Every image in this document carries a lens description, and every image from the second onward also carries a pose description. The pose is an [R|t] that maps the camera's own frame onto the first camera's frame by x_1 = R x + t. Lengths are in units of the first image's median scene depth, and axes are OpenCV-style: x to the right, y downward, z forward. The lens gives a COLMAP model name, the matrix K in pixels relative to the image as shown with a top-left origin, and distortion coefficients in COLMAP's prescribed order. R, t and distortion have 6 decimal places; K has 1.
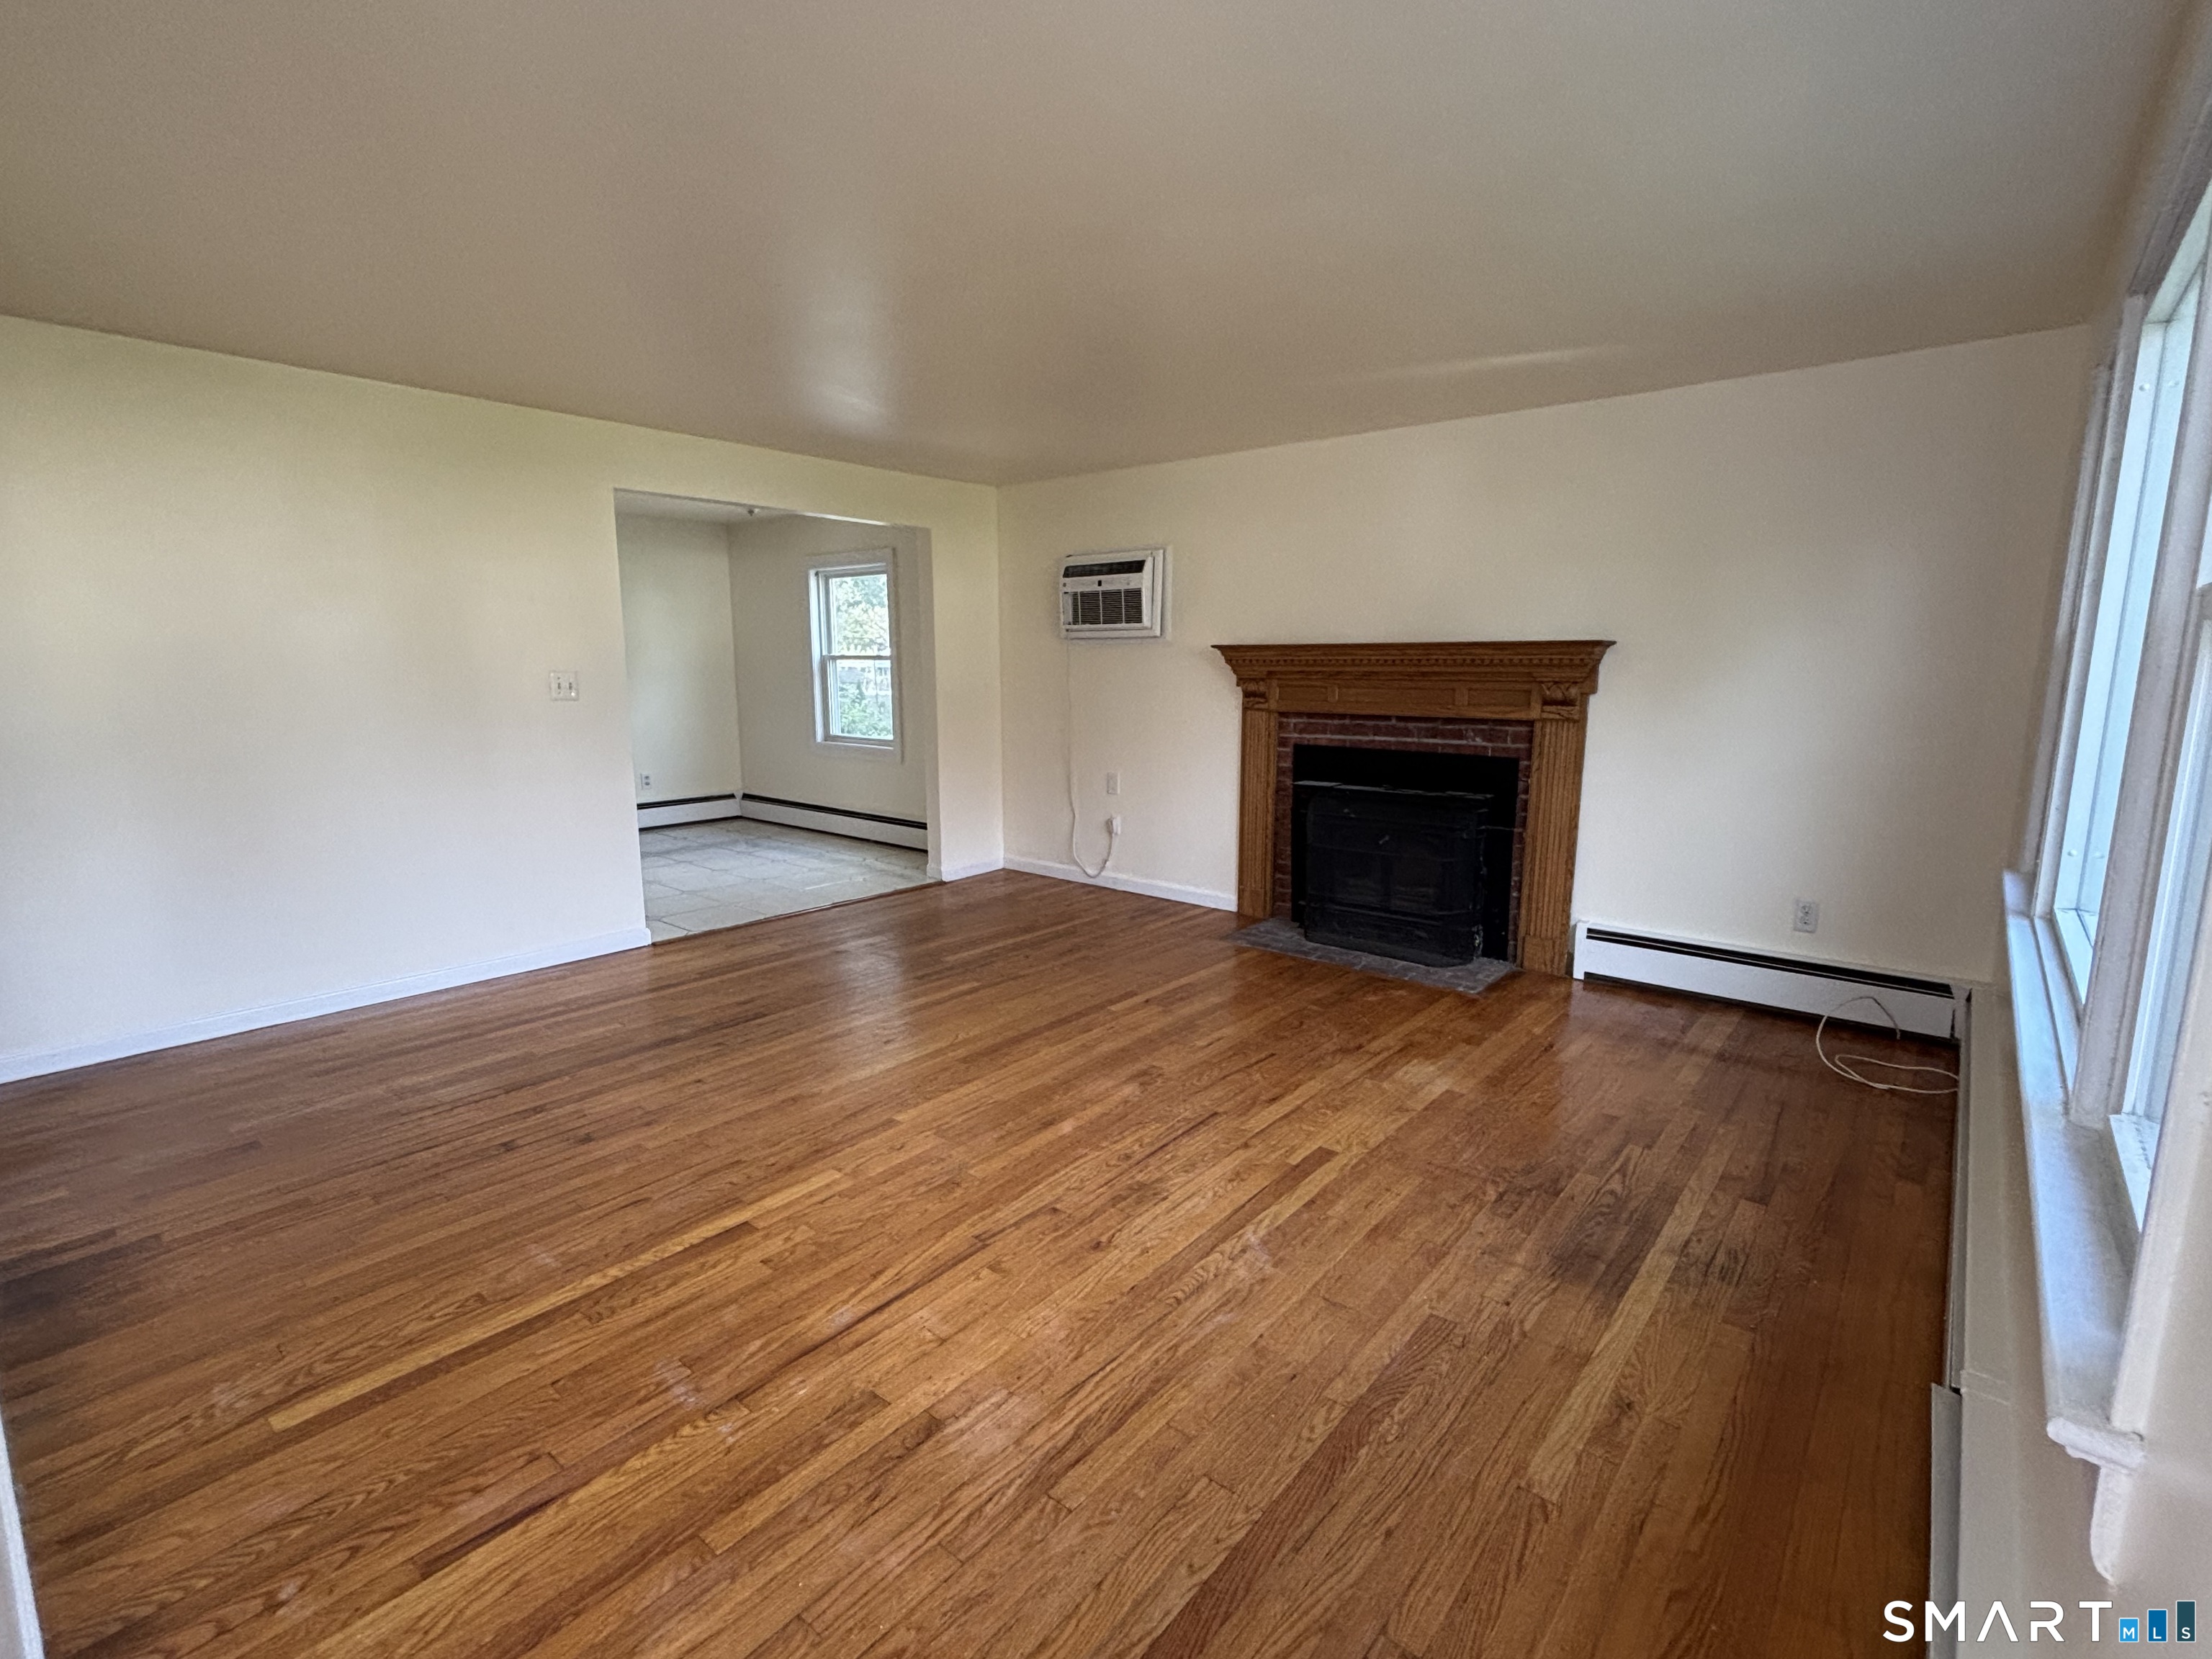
lens RADIAL K [[1065.6, 0, 1106.0], [0, 1065.6, 829.5], [0, 0, 1]] dist [0.019549, -0.000574]
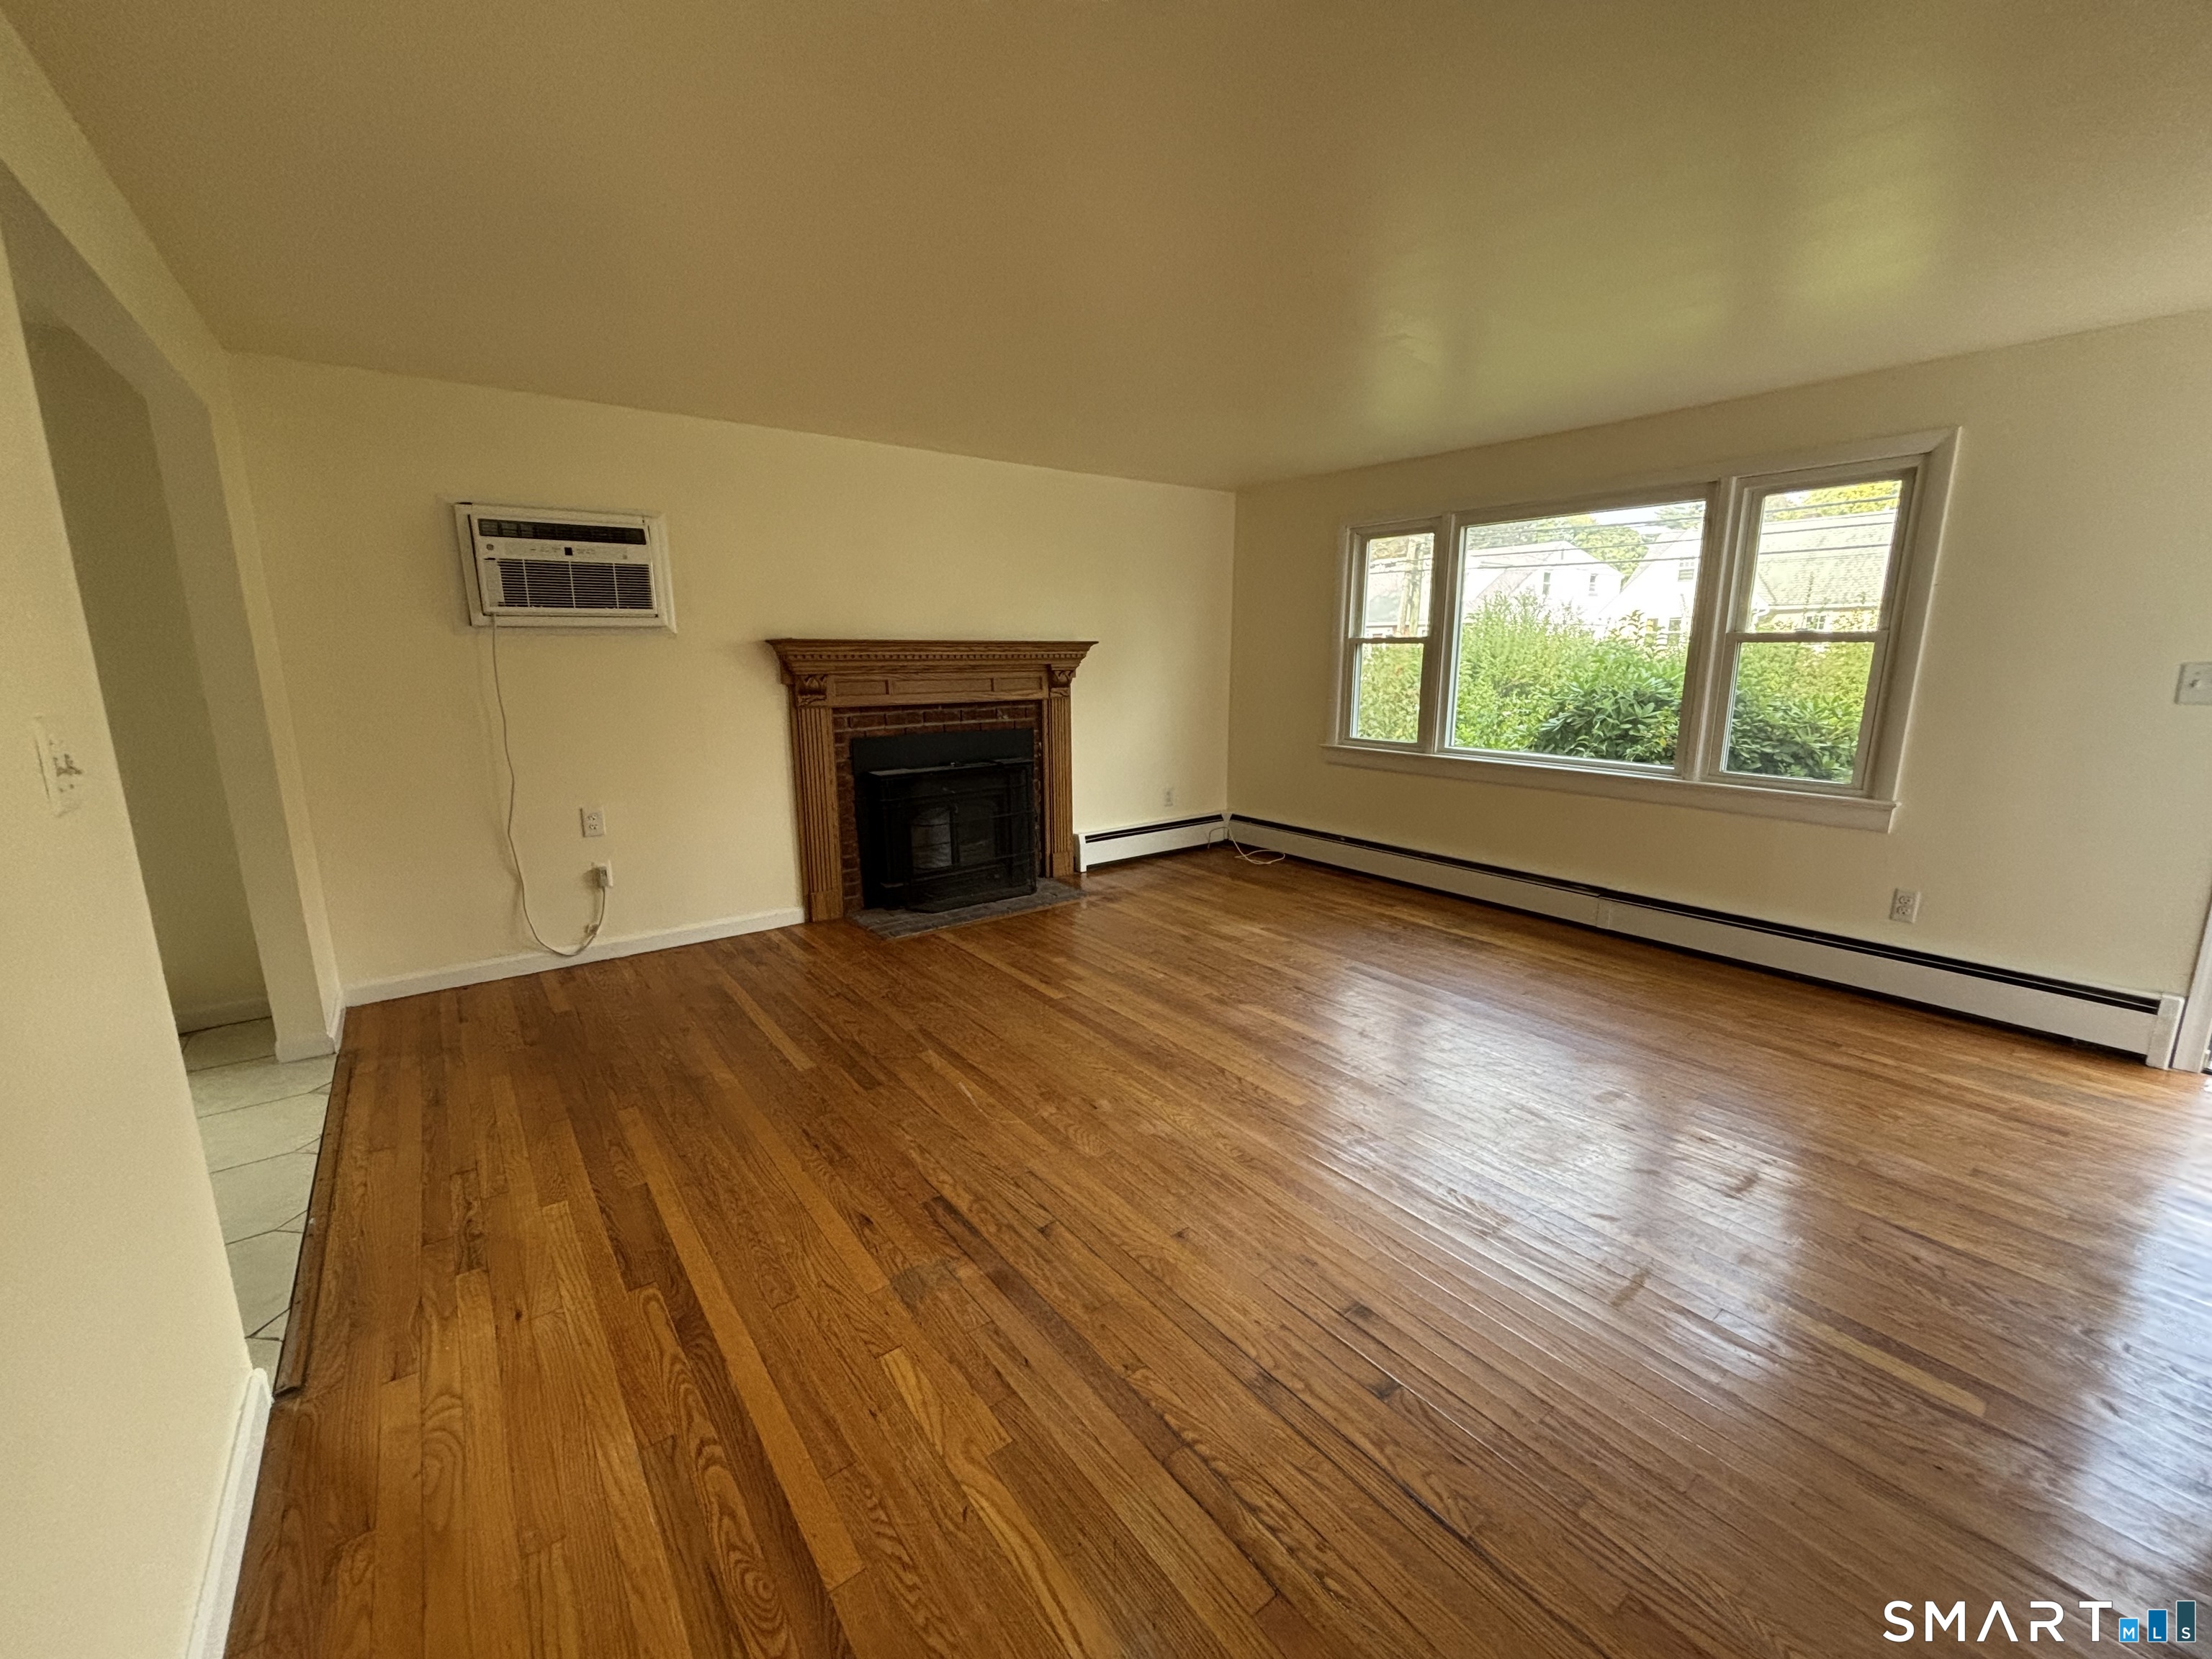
lens RADIAL K [[894.3, 0, 1110.0], [0, 894.3, 834.7], [0, 0, 1]] dist [0.000791, 0.001036]
pose [[0.190566, -0.198978, 0.961297, -0.727775], [0.157235, 0.972787, 0.170186, -0.114723], [-0.969000, 0.118718, 0.216666, 0.690906]]
